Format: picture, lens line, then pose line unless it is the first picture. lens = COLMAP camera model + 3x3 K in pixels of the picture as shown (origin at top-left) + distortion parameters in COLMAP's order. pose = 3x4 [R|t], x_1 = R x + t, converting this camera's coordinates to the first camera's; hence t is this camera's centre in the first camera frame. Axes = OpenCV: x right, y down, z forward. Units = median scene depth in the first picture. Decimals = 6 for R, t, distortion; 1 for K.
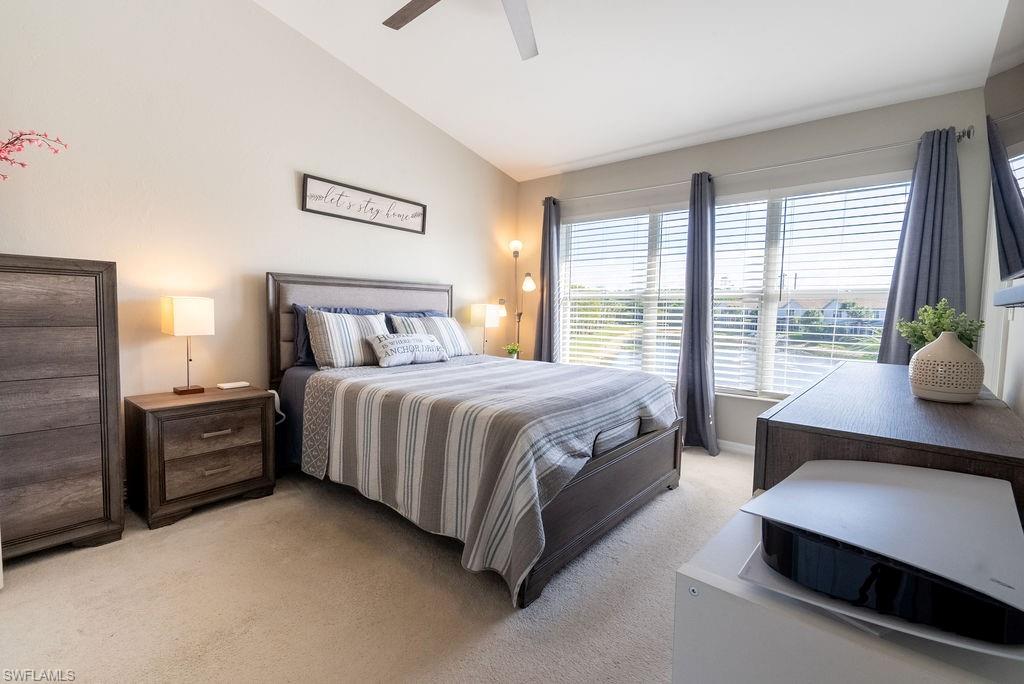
lens RADIAL K [[459.5, 0, 512.0], [0, 459.5, 342.0], [0, 0, 1]] dist [-0.016427, 0.000618]
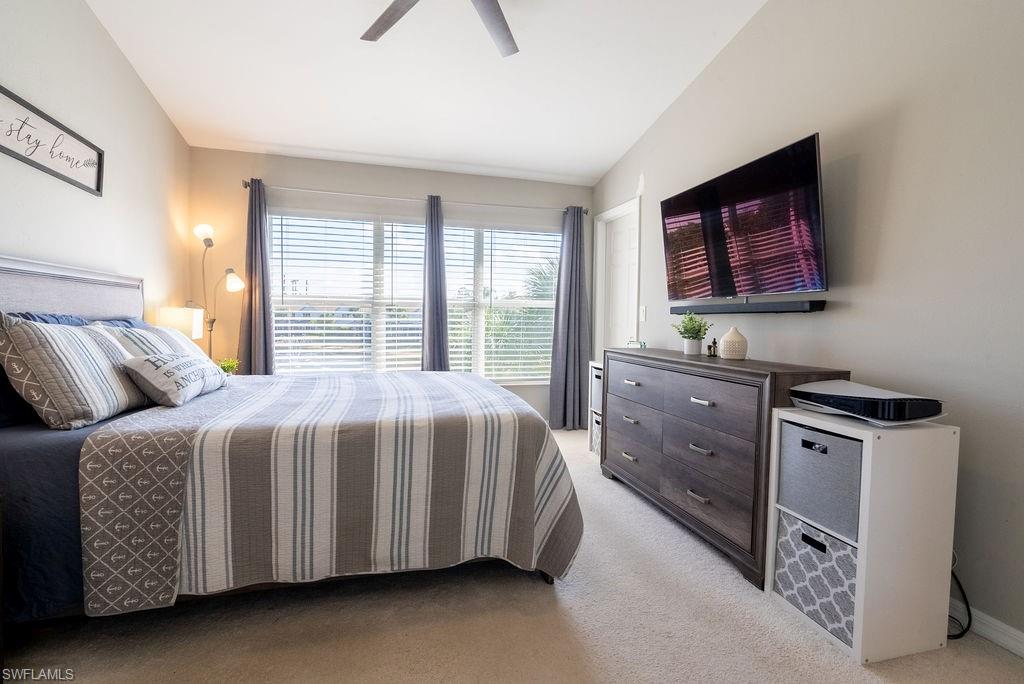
lens RADIAL K [[459.5, 0, 512.0], [0, 459.5, 342.0], [0, 0, 1]] dist [-0.016427, 0.000618]
pose [[0.553794, -0.049072, 0.831206, -0.435136], [0.055751, 0.998207, 0.021787, -0.017599], [-0.830785, 0.034275, 0.555537, 0.203919]]
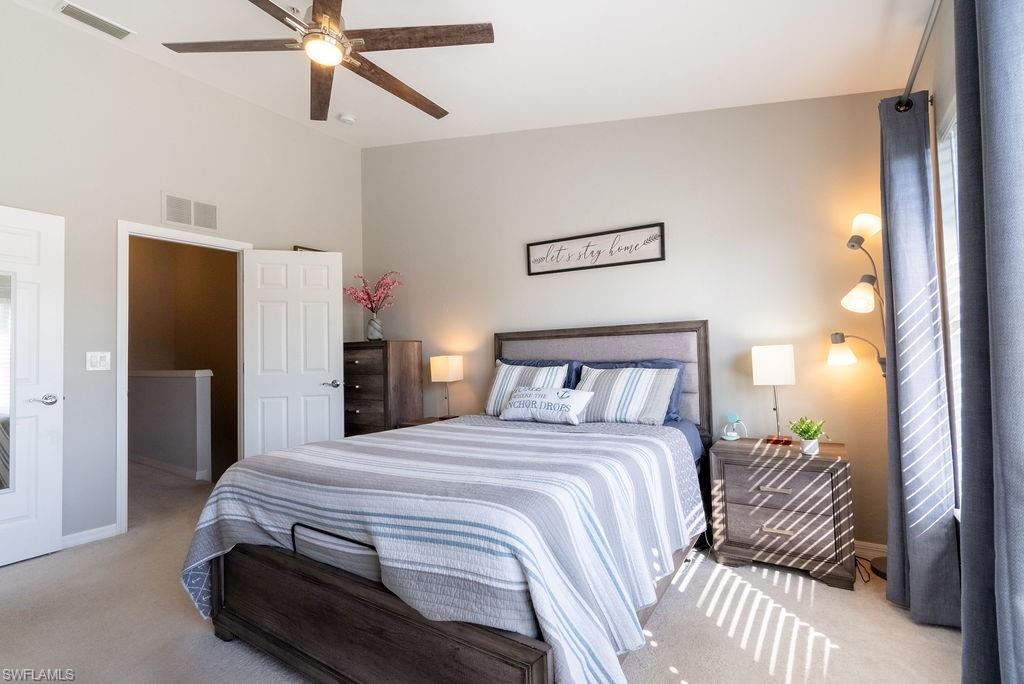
lens RADIAL K [[463.6, 0, 512.0], [0, 463.6, 342.0], [0, 0, 1]] dist [-0.010832, 0.000371]
pose [[0.103896, -0.052958, -0.993177, 0.585539], [-0.043539, 0.997382, -0.057736, -0.045270], [0.993635, 0.049240, 0.101319, 0.728014]]
